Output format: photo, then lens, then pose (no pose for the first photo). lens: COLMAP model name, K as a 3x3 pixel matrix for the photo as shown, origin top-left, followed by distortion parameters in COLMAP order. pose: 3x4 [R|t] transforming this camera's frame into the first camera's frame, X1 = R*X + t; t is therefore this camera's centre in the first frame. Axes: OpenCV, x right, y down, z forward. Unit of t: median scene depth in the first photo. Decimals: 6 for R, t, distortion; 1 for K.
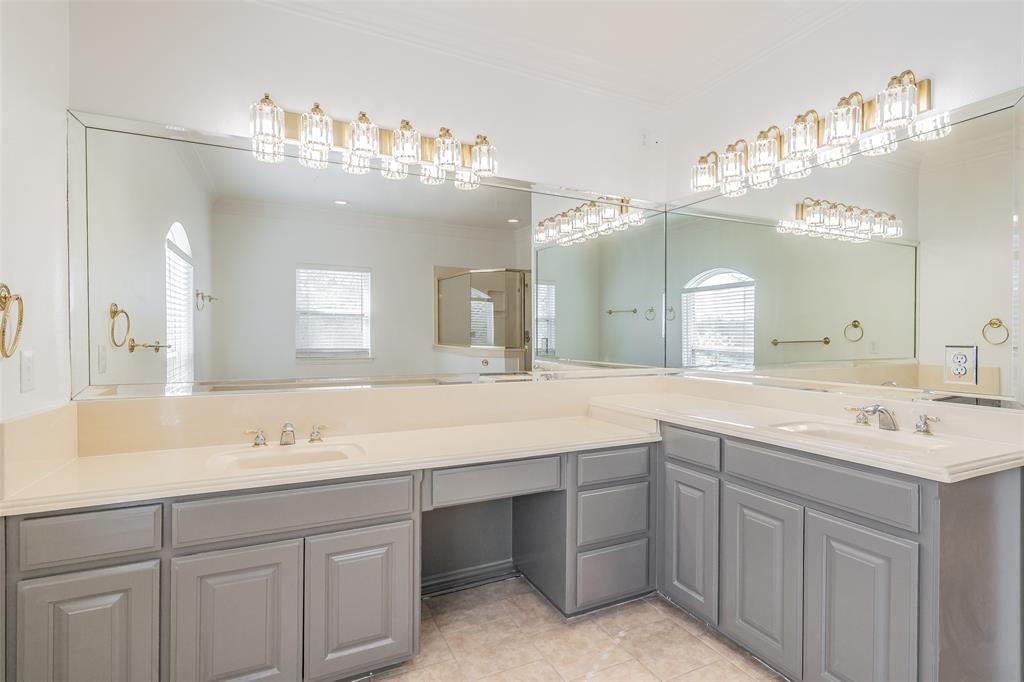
lens RADIAL K [[507.7, 0, 512.5], [0, 507.7, 331.1], [0, 0, 1]] dist [-0.001433, -0.000408]
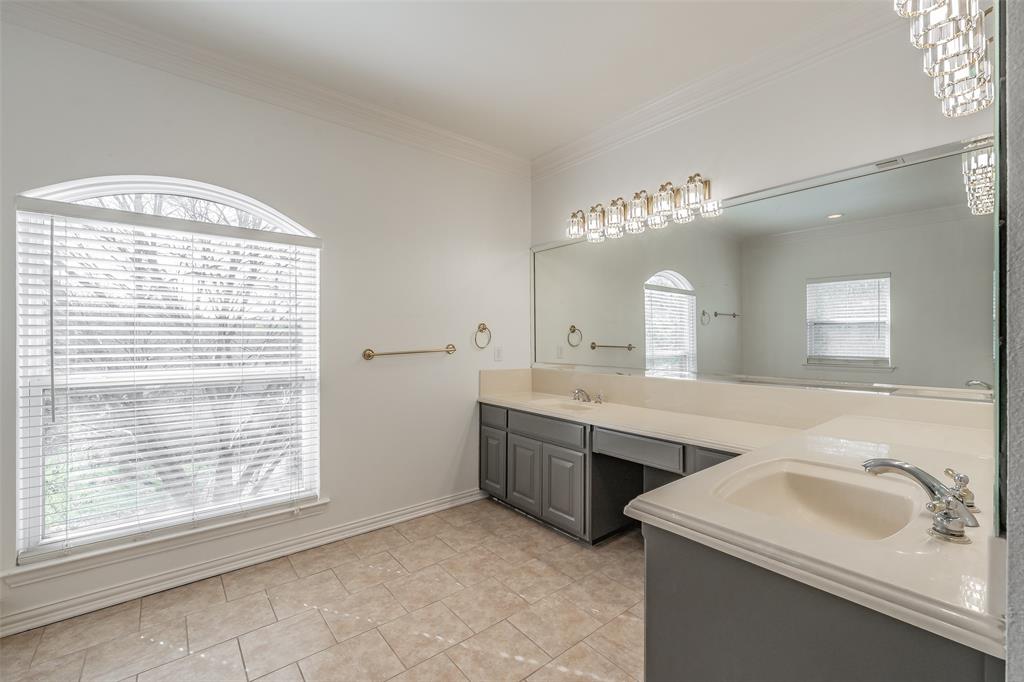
lens RADIAL K [[424.5, 0, 512.0], [0, 424.5, 341.0], [0, 0, 1]] dist [-0.000206, 0.000007]
pose [[0.220242, 0.000341, -0.975445, 0.969351], [0.000565, 1.000000, 0.000477, 0.007218], [0.975445, -0.000656, 0.220242, 0.423129]]
